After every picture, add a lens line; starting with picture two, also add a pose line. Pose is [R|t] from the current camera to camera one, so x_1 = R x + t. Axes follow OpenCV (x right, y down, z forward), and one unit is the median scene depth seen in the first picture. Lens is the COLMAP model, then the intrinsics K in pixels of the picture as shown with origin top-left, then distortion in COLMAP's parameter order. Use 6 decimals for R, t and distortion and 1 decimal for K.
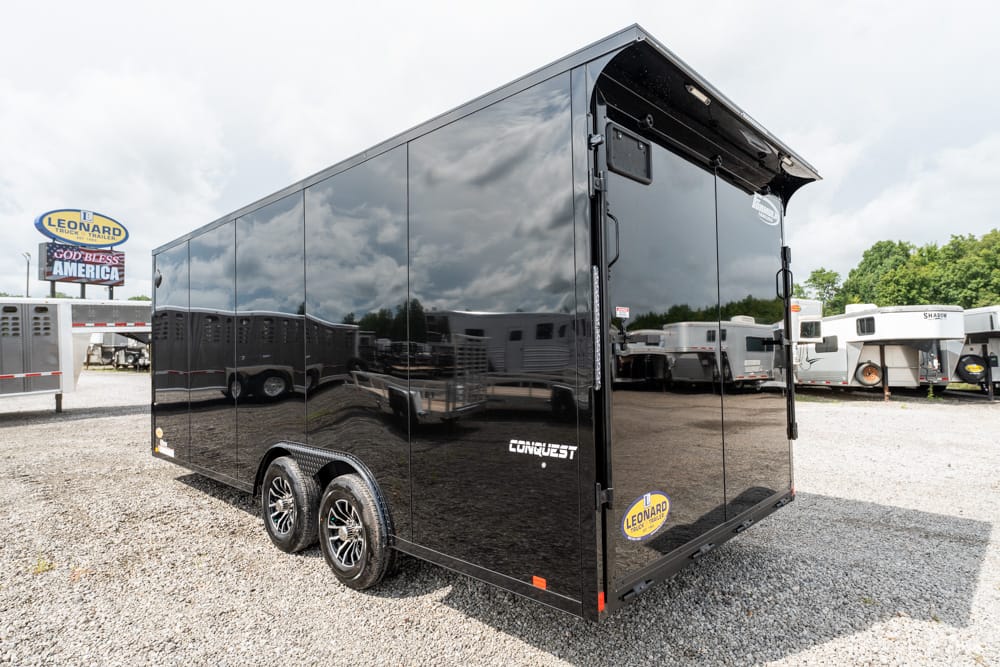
lens RADIAL K [[558.4, 0, 498.1], [0, 558.4, 334.9], [0, 0, 1]] dist [0.000624, 0.002844]
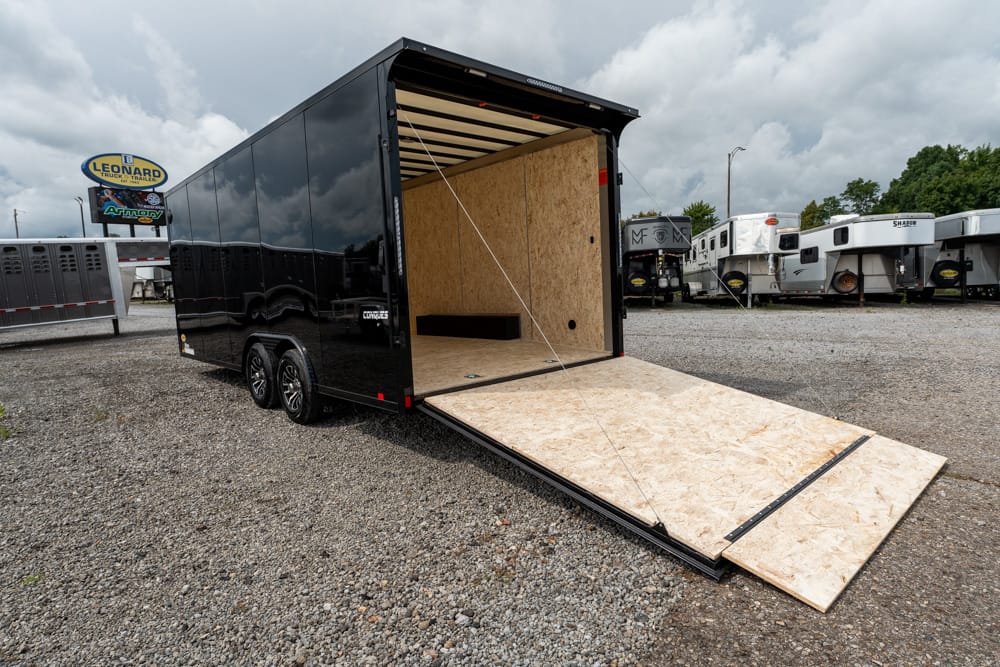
lens RADIAL K [[558.4, 0, 505.2], [0, 558.4, 332.0], [0, 0, 1]] dist [0.000624, 0.002844]
pose [[0.997339, -0.025660, -0.068232, 0.098501], [0.033949, 0.991796, 0.123239, 0.012259], [0.064510, -0.125228, 0.990029, -0.100570]]
